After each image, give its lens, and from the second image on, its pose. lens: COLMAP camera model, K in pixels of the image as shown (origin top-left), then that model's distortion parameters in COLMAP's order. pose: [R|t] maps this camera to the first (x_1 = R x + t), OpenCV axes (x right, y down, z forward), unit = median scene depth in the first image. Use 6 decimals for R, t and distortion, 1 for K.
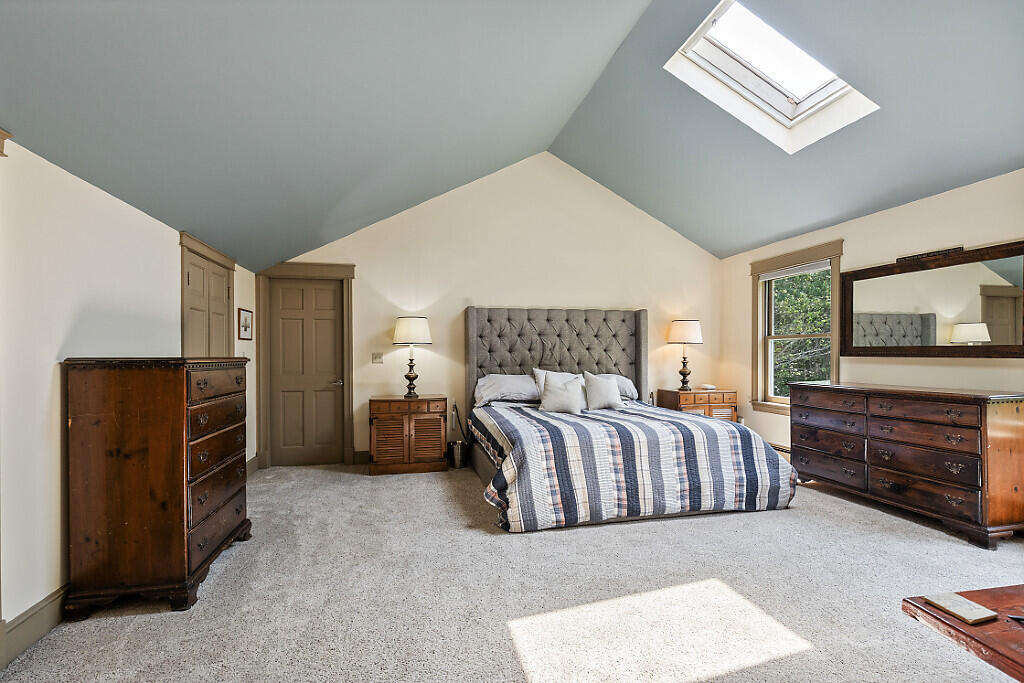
lens RADIAL K [[465.7, 0, 506.7], [0, 465.7, 355.5], [0, 0, 1]] dist [0.005683, 0.000077]
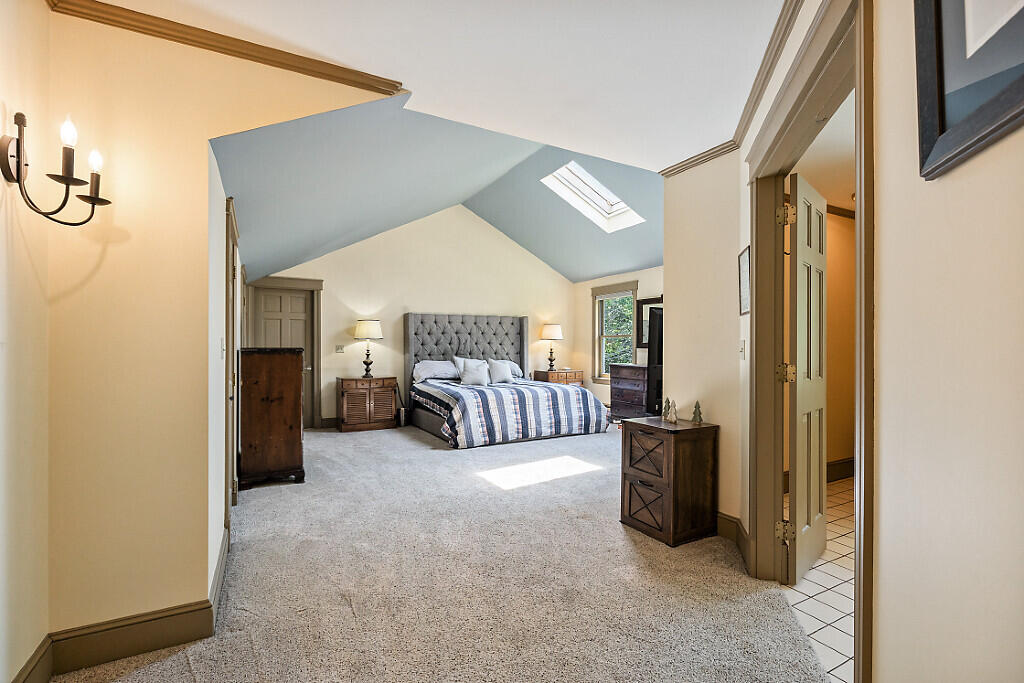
lens RADIAL K [[465.7, 0, 512.1], [0, 465.7, 344.5], [0, 0, 1]] dist [0.005683, 0.000077]
pose [[0.959374, 0.004204, 0.282106, -0.185144], [-0.002002, 0.999965, -0.008090, 0.001992], [-0.282130, 0.007197, 0.959349, -0.458647]]
